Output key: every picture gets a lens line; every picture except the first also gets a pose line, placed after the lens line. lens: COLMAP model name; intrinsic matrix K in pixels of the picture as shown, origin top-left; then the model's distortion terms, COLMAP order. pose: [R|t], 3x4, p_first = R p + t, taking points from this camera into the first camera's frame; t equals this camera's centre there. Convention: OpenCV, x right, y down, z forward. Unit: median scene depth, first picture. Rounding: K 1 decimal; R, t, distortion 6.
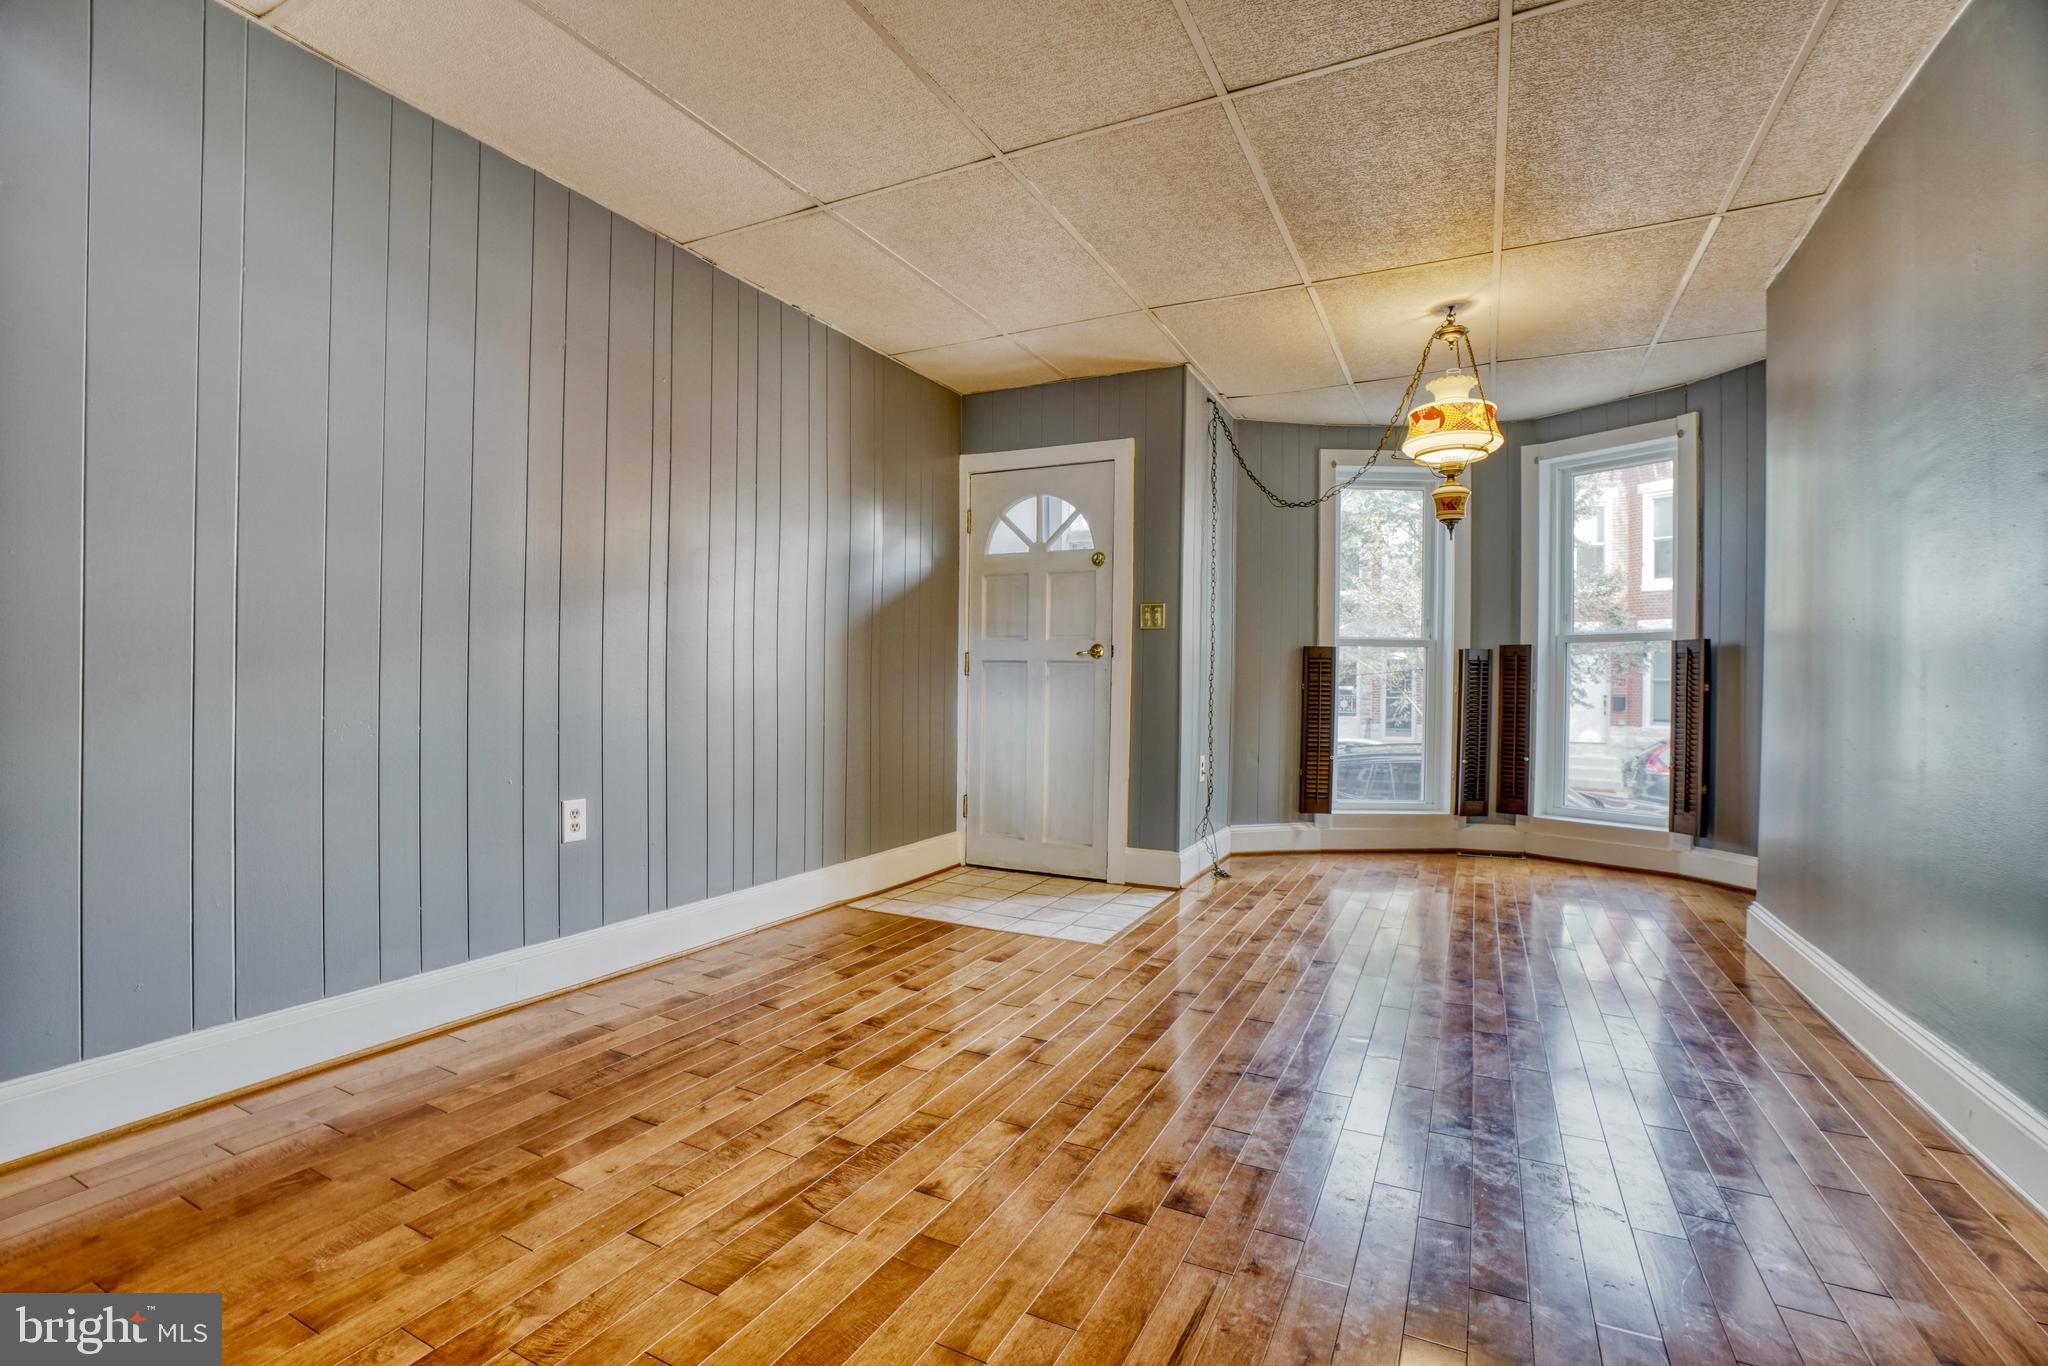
lens RADIAL K [[934.4, 0, 997.8], [0, 934.4, 684.2], [0, 0, 1]] dist [-0.072962, 0.024759]
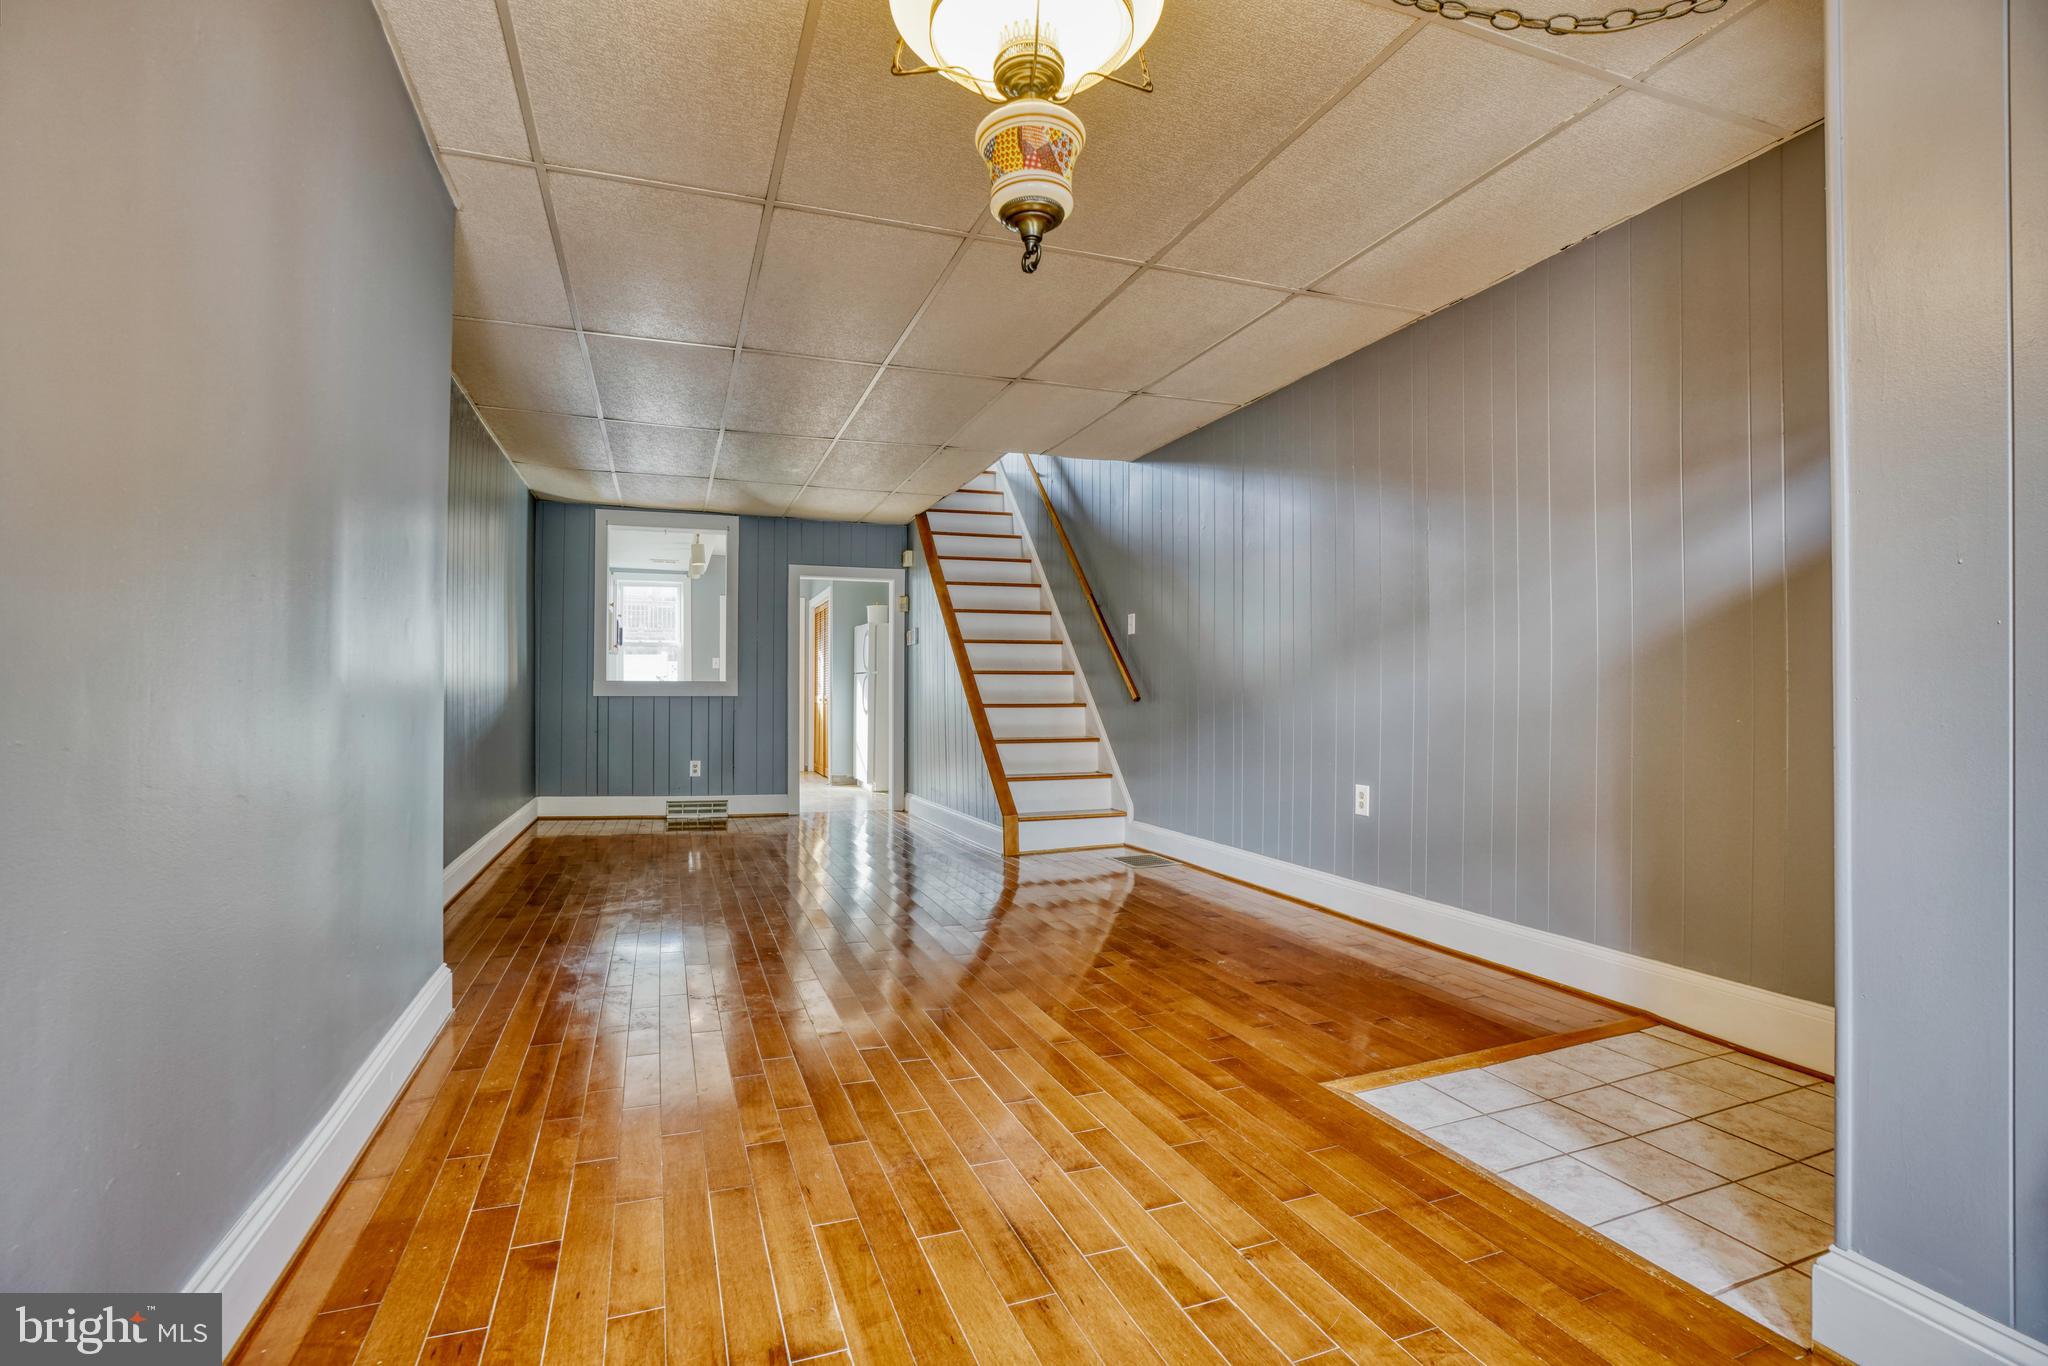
lens RADIAL K [[936.0, 0, 1003.3], [0, 936.0, 693.4], [0, 0, 1]] dist [-0.069381, 0.025076]
pose [[-0.669862, -0.008719, -0.742434, 0.583937], [-0.010616, 0.999941, -0.002164, -0.002809], [0.742410, 0.006432, -0.669915, 0.950839]]
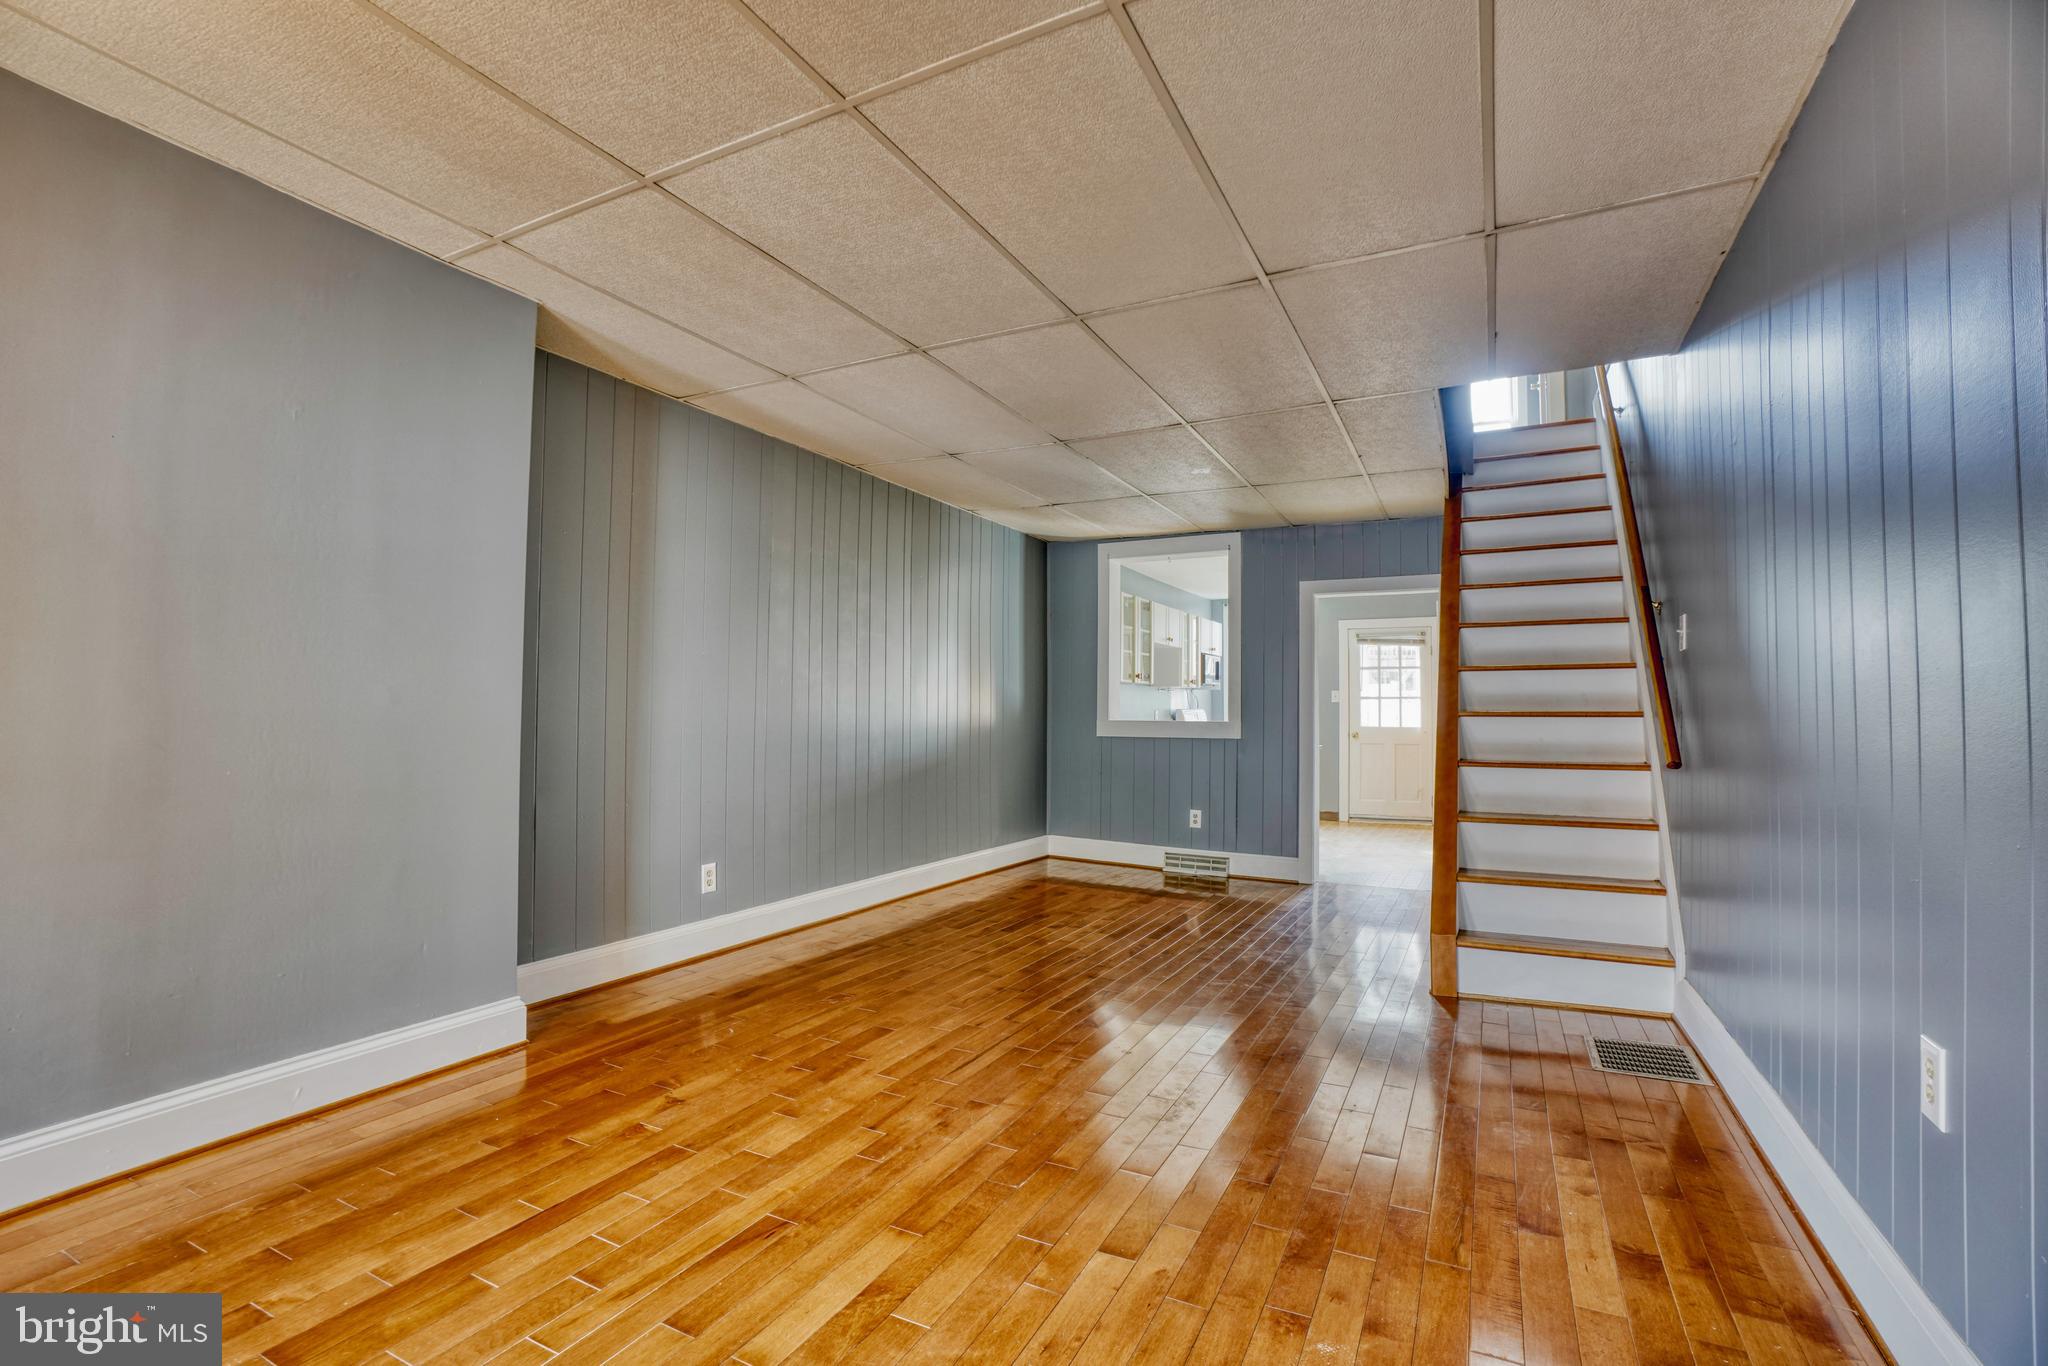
lens RADIAL K [[936.0, 0, 1003.3], [0, 936.0, 693.4], [0, 0, 1]] dist [-0.069381, 0.025076]
pose [[-0.999865, -0.015354, 0.005898, 0.038044], [-0.015476, 0.999653, -0.021297, -0.029511], [-0.005569, -0.021385, -0.999756, 0.931326]]
